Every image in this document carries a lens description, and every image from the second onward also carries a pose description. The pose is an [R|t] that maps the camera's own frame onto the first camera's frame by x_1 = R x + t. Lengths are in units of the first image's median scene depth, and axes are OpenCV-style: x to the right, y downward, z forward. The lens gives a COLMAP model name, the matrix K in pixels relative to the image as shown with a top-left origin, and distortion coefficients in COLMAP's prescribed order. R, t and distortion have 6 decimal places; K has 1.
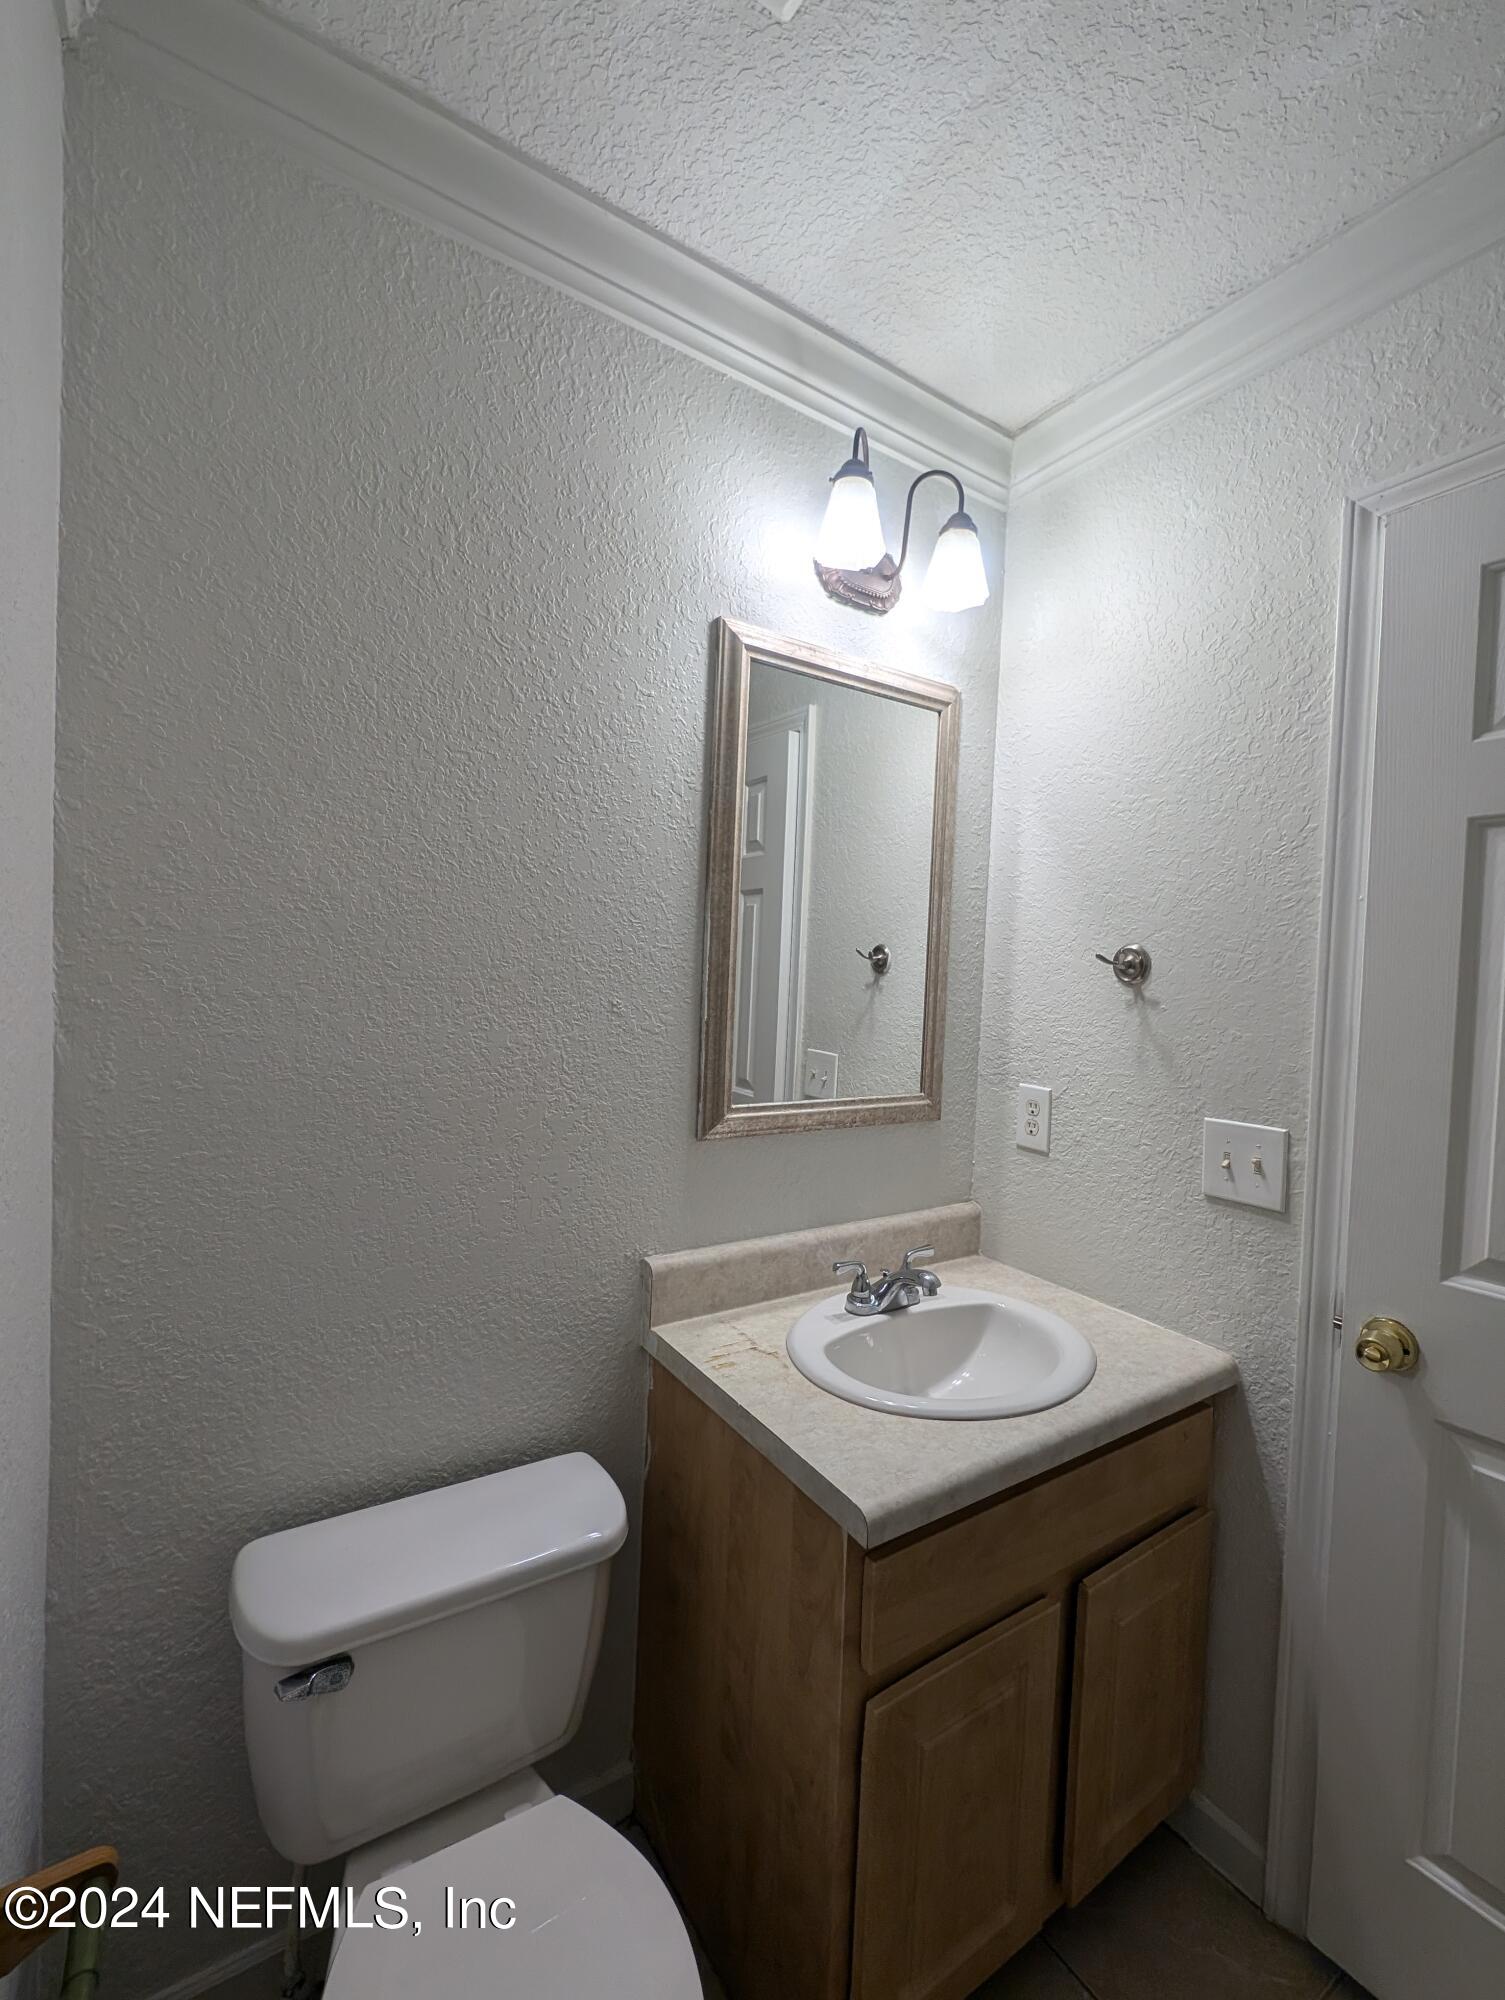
lens RADIAL K [[857.1, 0, 712.7], [0, 857.1, 988.9], [0, 0, 1]] dist [0.003543, -0.002705]
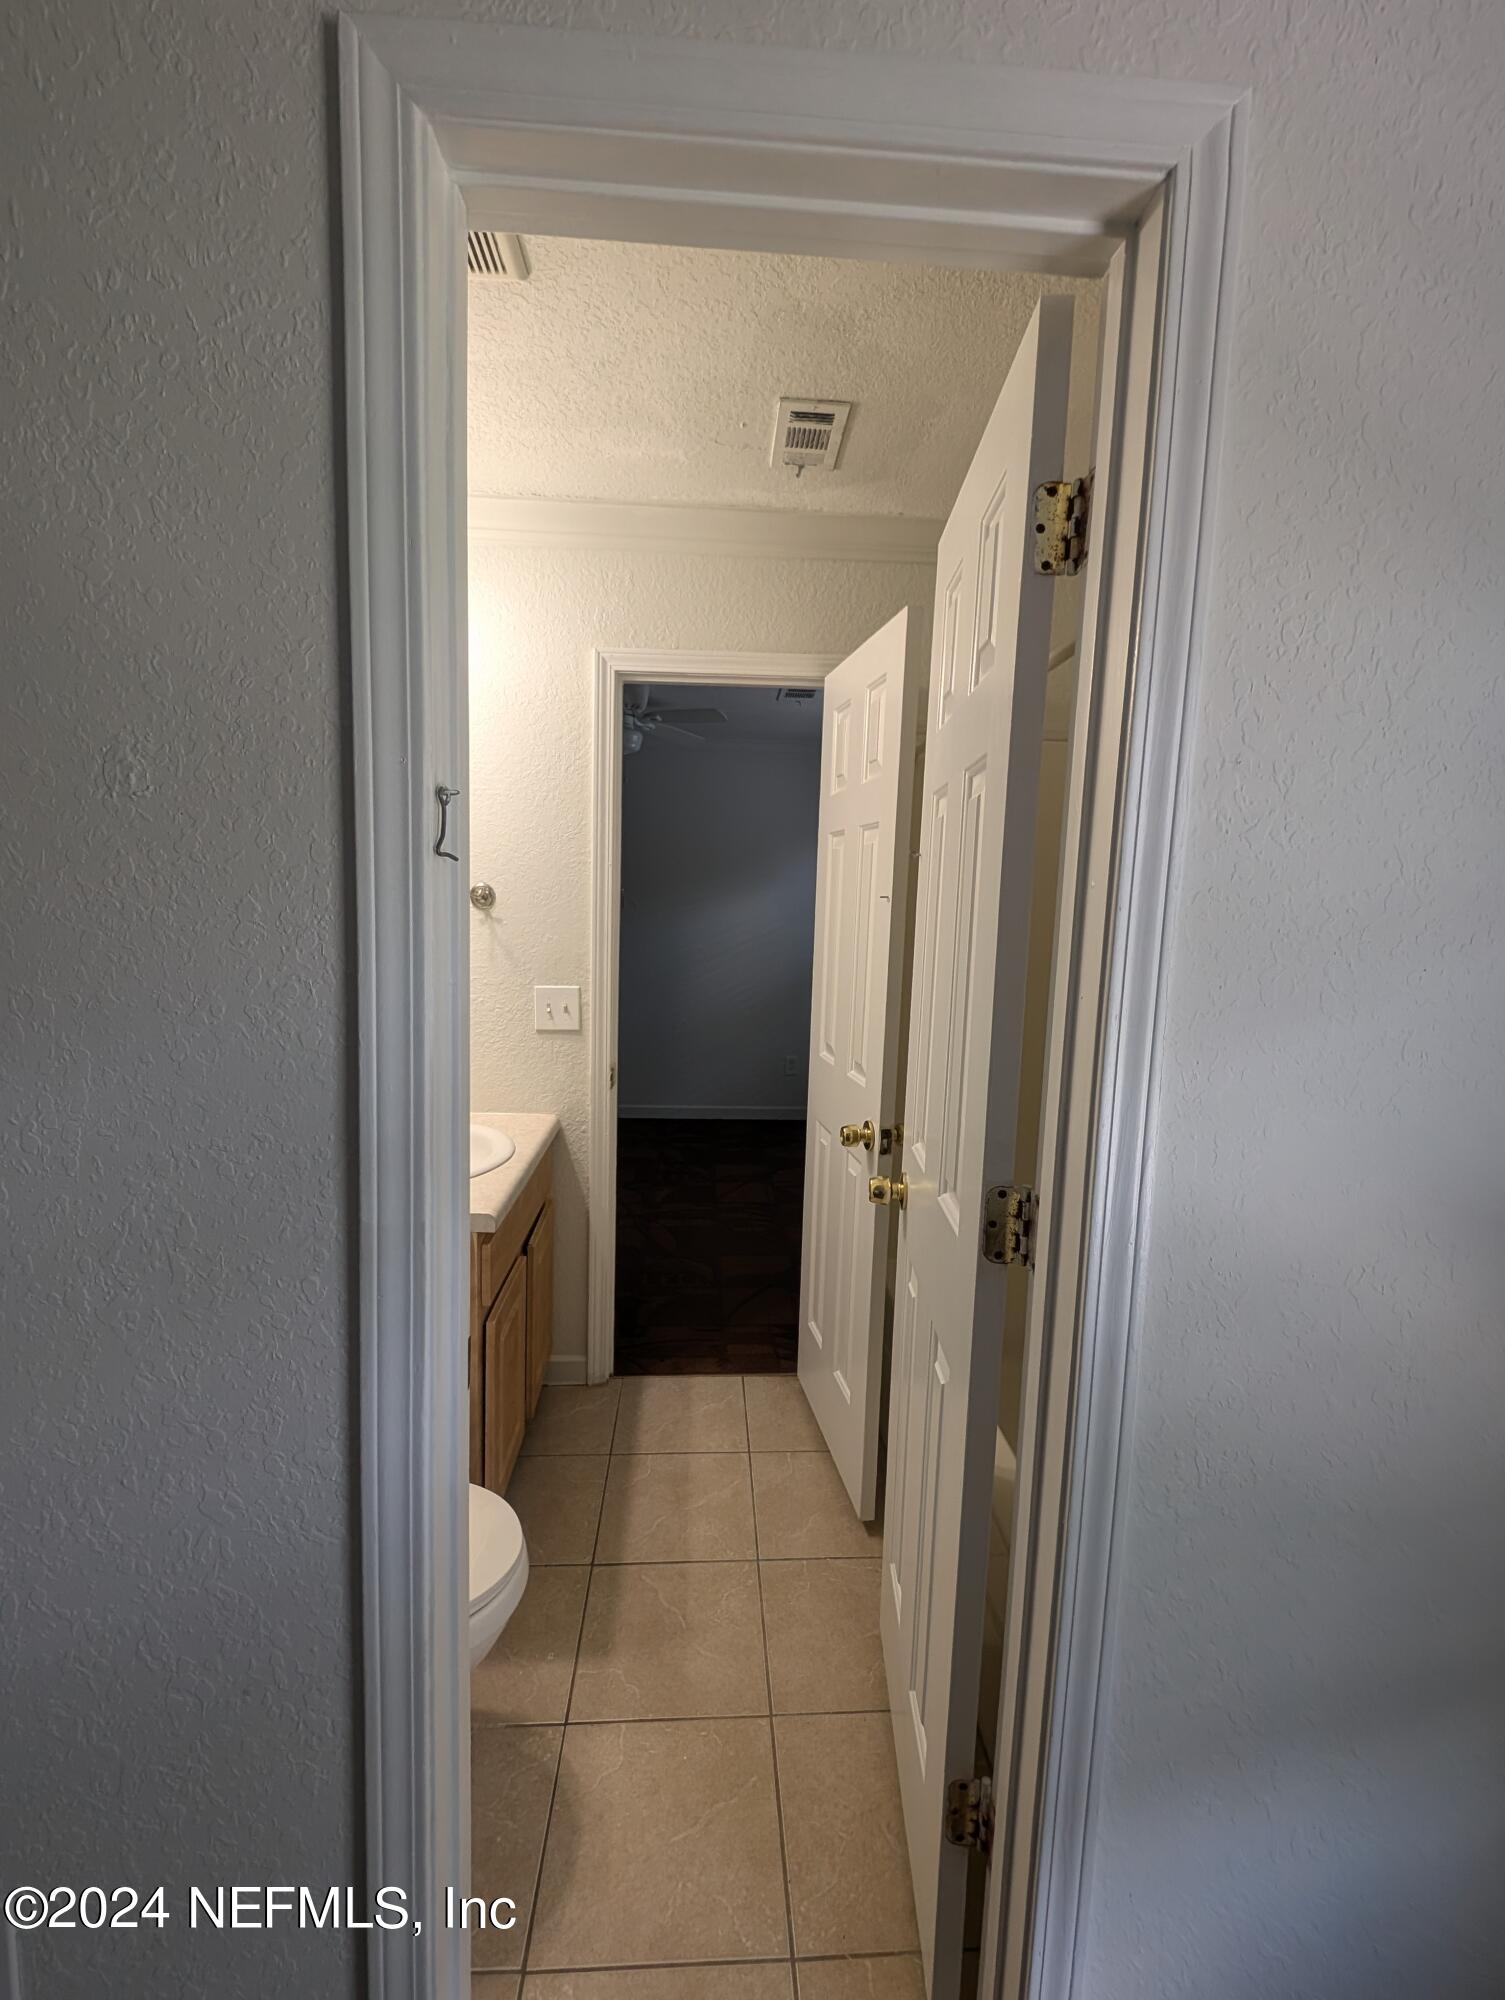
lens RADIAL K [[857.1, 0, 753.9], [0, 857.1, 991.0], [0, 0, 1]] dist [0.003543, -0.002705]
pose [[0.489605, -0.112716, 0.864628, -0.700424], [0.013923, 0.992494, 0.121501, -0.043427], [-0.871833, -0.047449, 0.487500, -0.224012]]
